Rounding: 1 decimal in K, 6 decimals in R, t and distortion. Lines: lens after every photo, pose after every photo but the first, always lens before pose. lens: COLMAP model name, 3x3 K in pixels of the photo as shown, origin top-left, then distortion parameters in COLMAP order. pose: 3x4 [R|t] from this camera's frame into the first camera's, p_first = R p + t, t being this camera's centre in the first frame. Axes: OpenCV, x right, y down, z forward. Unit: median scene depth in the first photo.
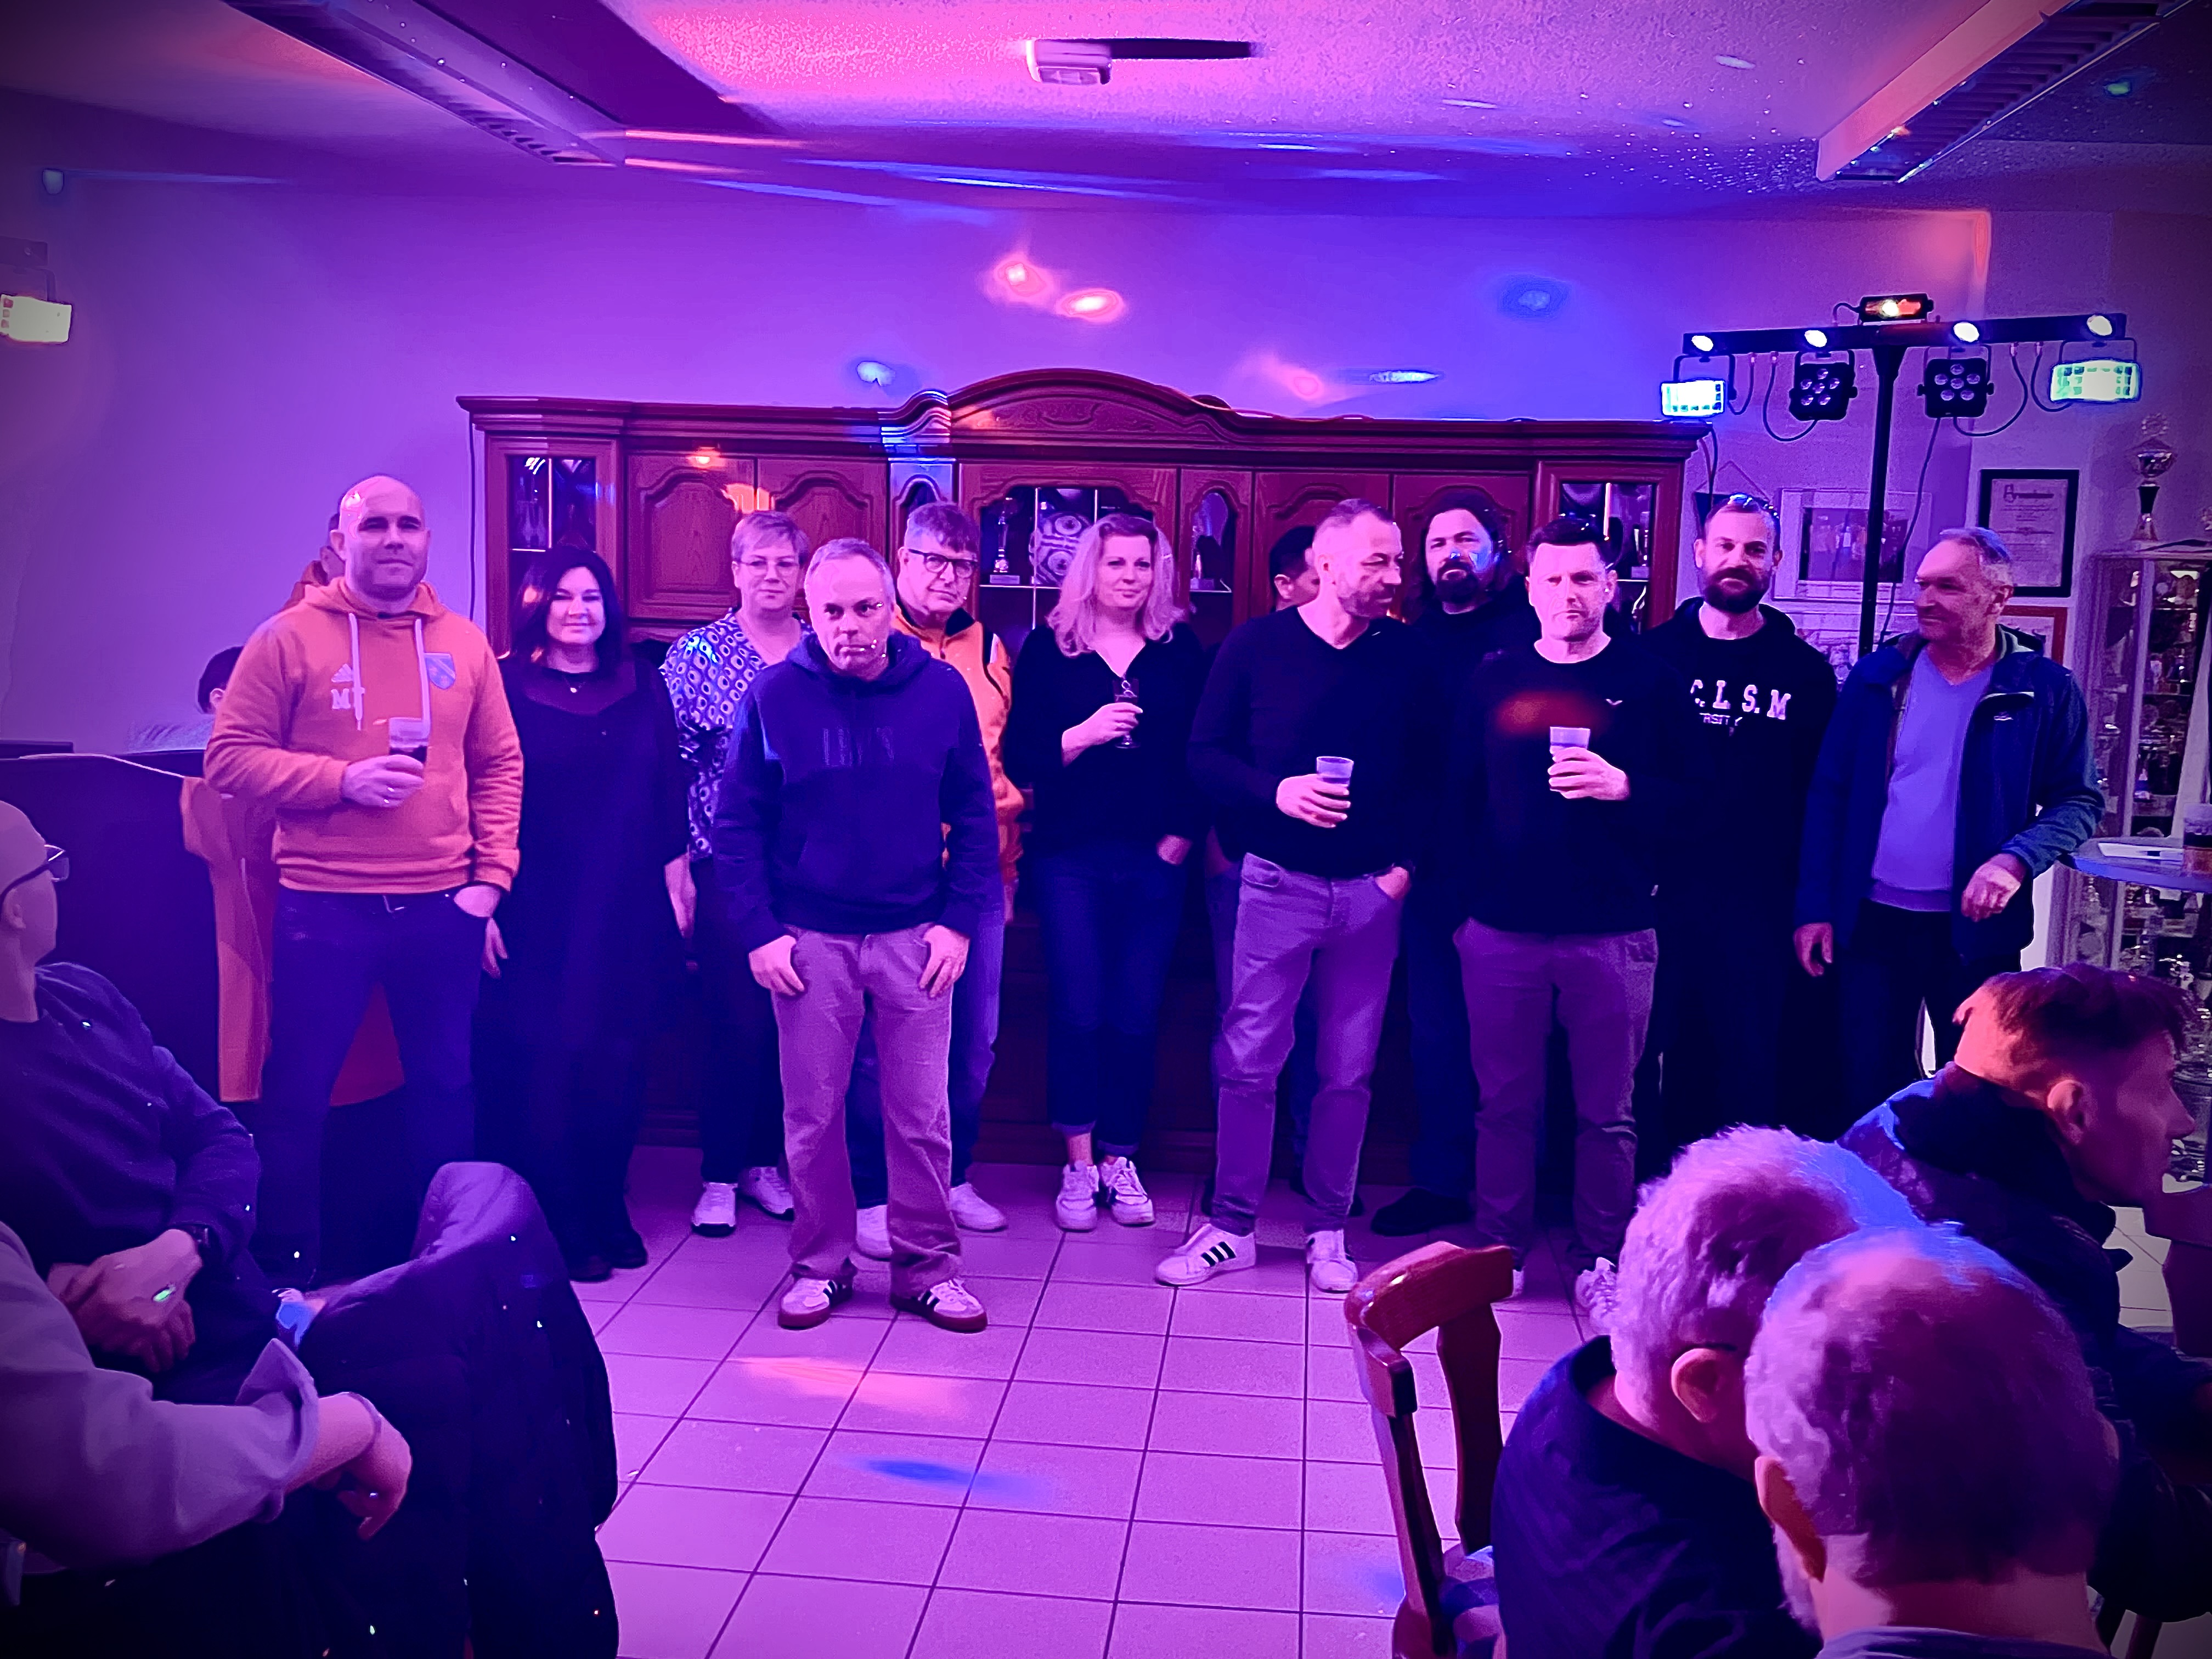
lens RADIAL K [[2113.7, 0, 1107.1], [0, 2113.7, 824.4], [0, 0, 1]] dist [0.001765, 0.000000]
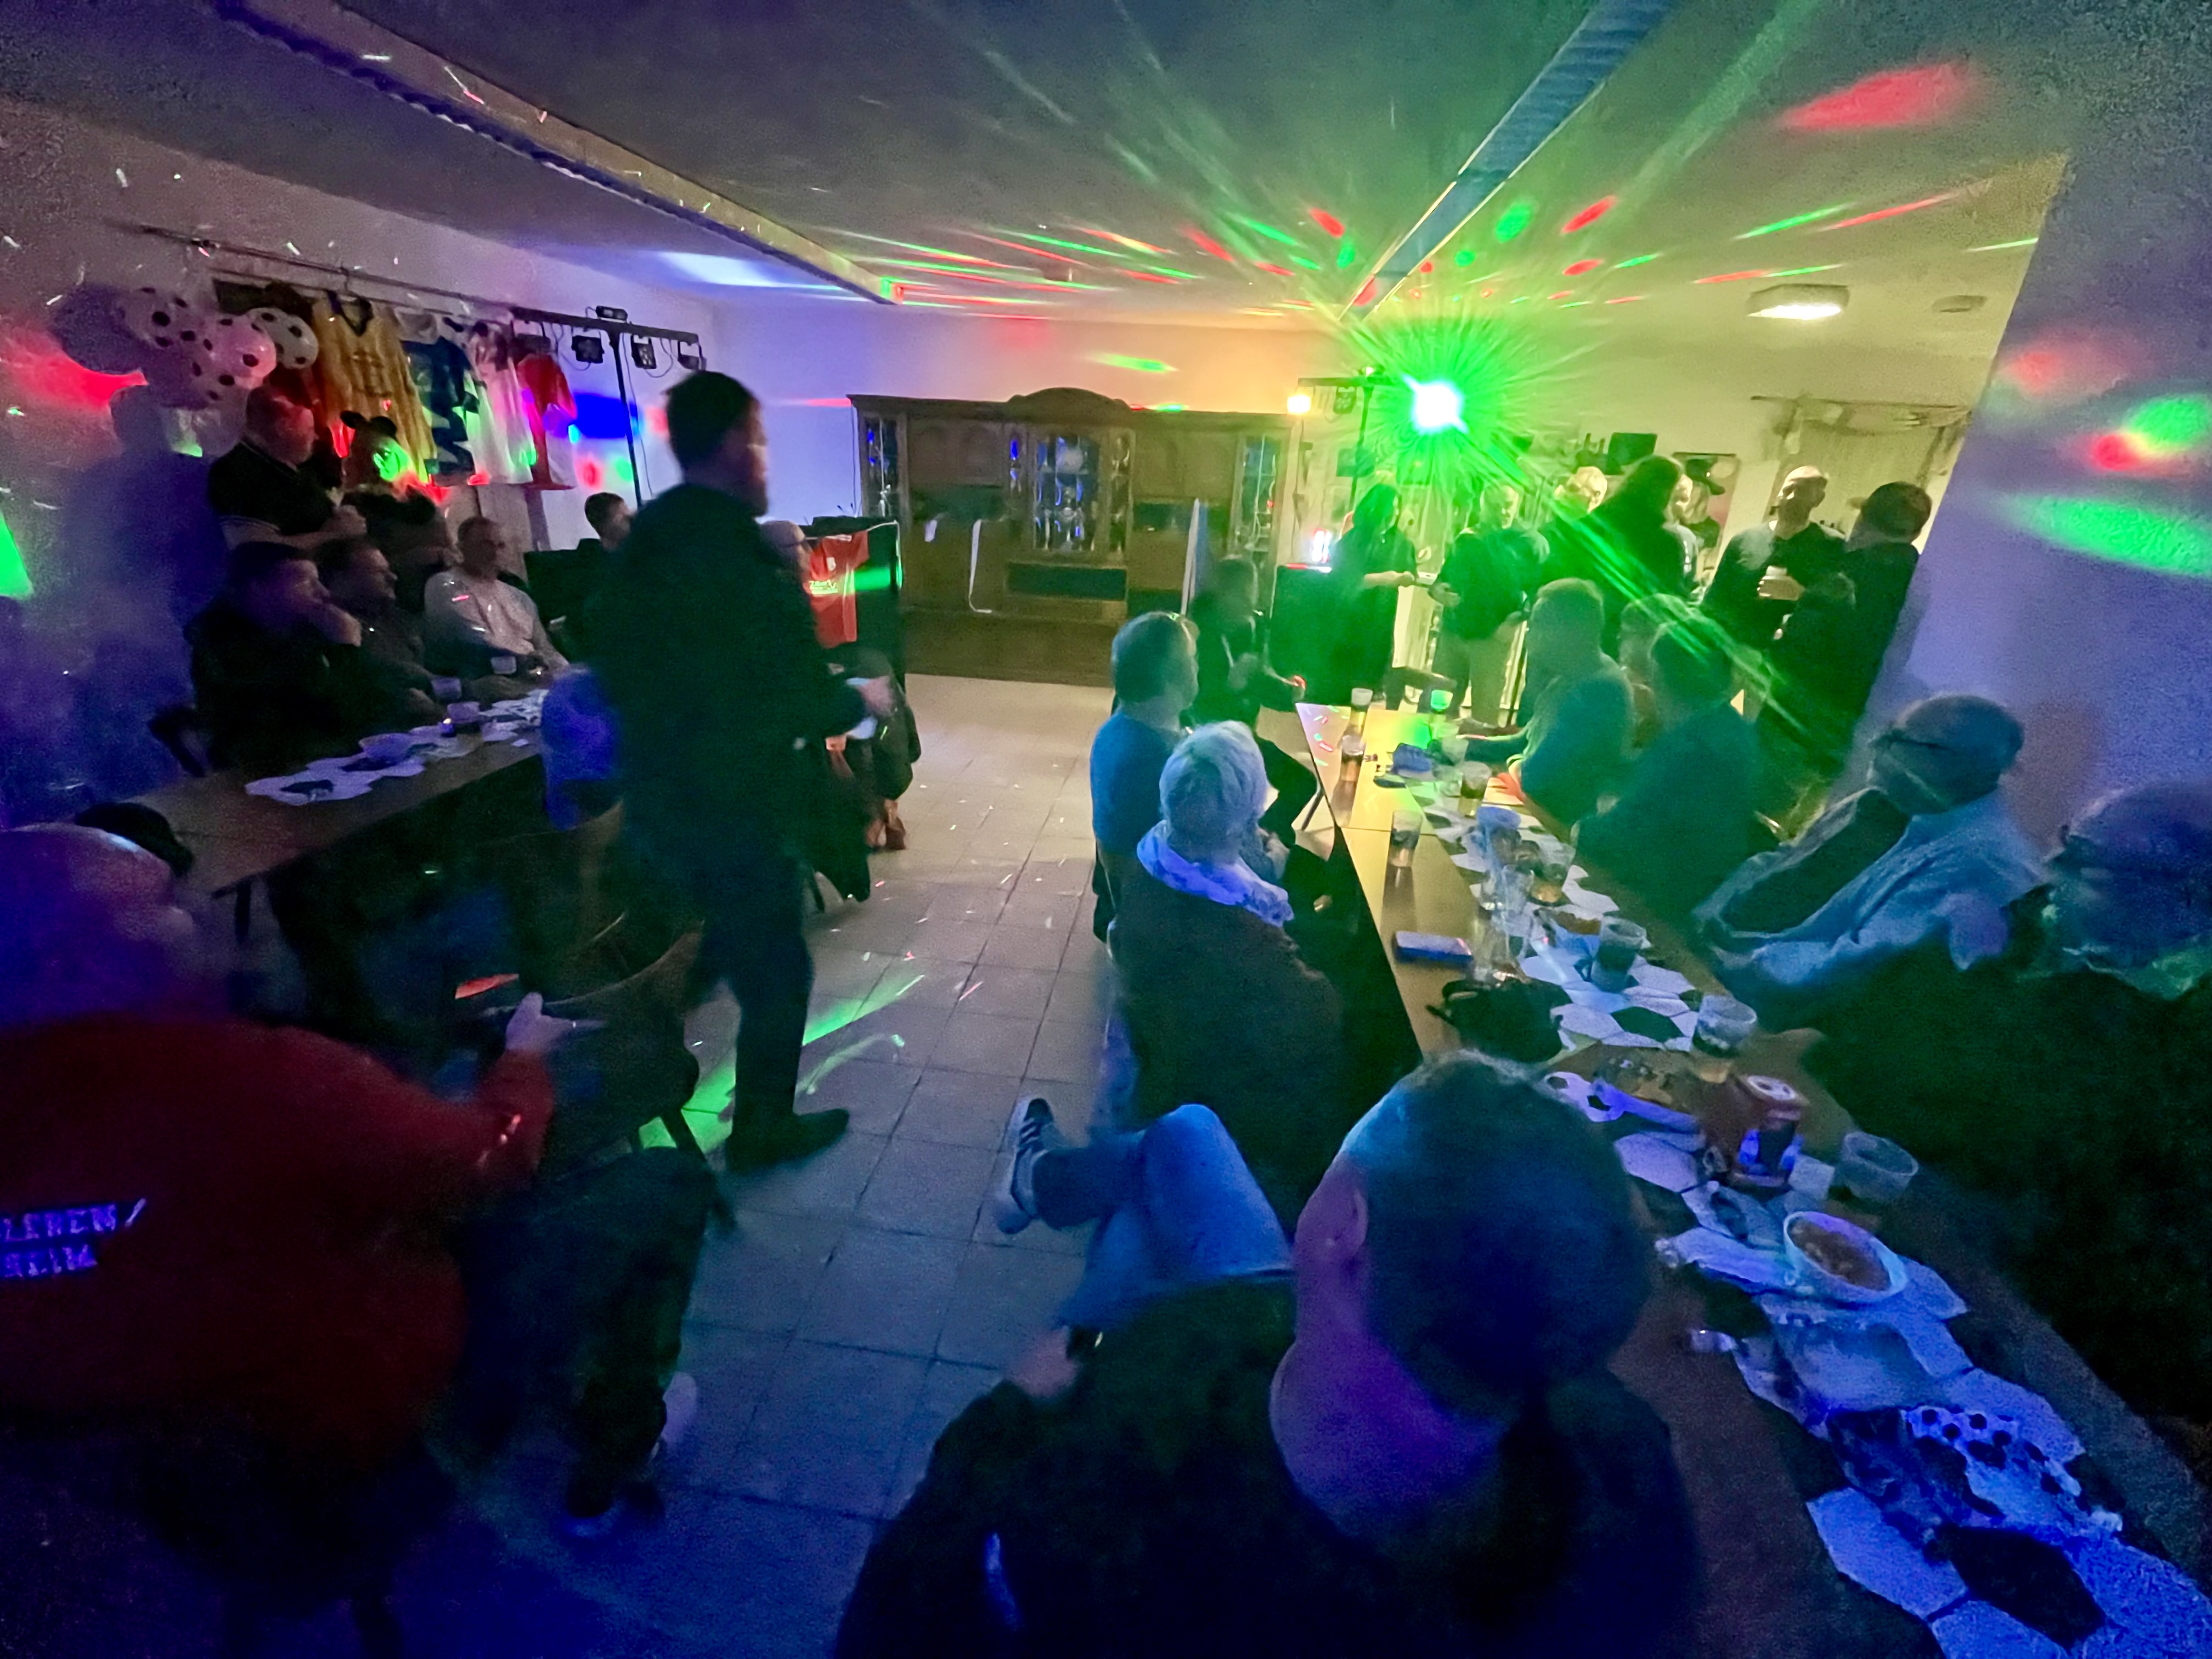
lens RADIAL K [[887.6, 0, 1103.4], [0, 887.6, 816.5], [0, 0, 1]] dist [-0.009716, -0.000470]
pose [[0.999592, 0.026689, -0.010168, 0.051975], [-0.023441, 0.970048, 0.241780, 0.043623], [0.016316, -0.241443, 0.970278, -0.239487]]
